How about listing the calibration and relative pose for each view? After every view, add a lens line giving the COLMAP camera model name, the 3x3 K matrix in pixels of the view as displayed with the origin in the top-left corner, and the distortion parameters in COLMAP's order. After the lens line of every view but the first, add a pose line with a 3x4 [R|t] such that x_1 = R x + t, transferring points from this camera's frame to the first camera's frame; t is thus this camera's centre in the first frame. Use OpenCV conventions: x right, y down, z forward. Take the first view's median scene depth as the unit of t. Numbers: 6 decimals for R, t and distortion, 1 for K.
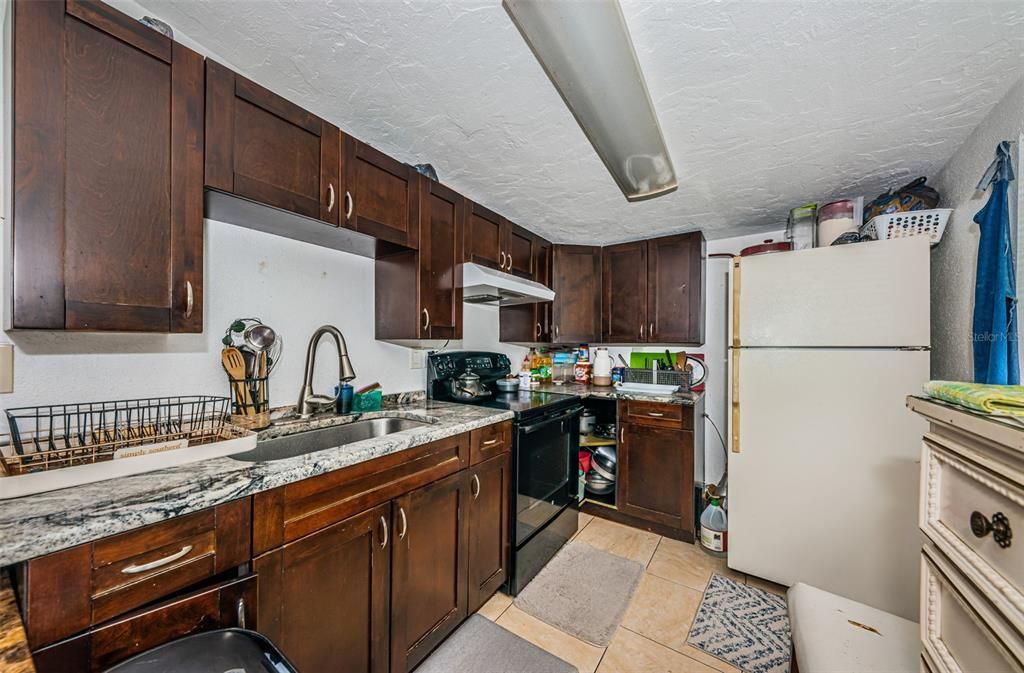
lens RADIAL K [[364.8, 0, 514.1], [0, 364.8, 339.5], [0, 0, 1]] dist [0.000136, -0.000212]
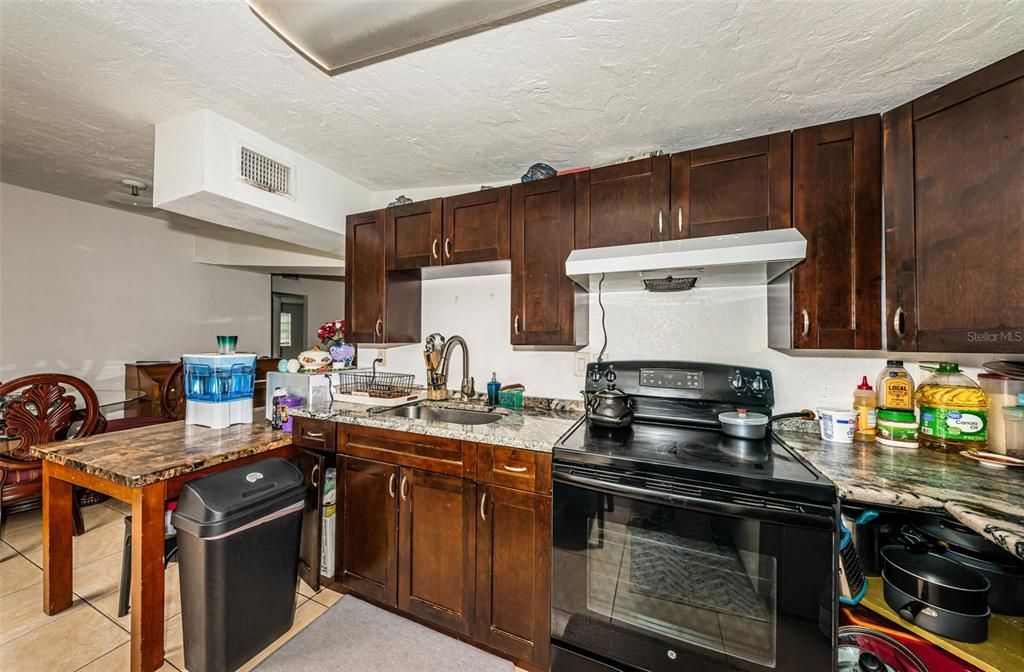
lens RADIAL K [[348.6, 0, 512.0], [0, 348.6, 336.0], [0, 0, 1]] dist [0.000109, -0.000048]
pose [[0.157369, -0.022949, -0.987273, 0.678564], [0.007844, 0.999727, -0.021988, -0.005397], [0.987509, -0.004284, 0.157506, 0.811373]]
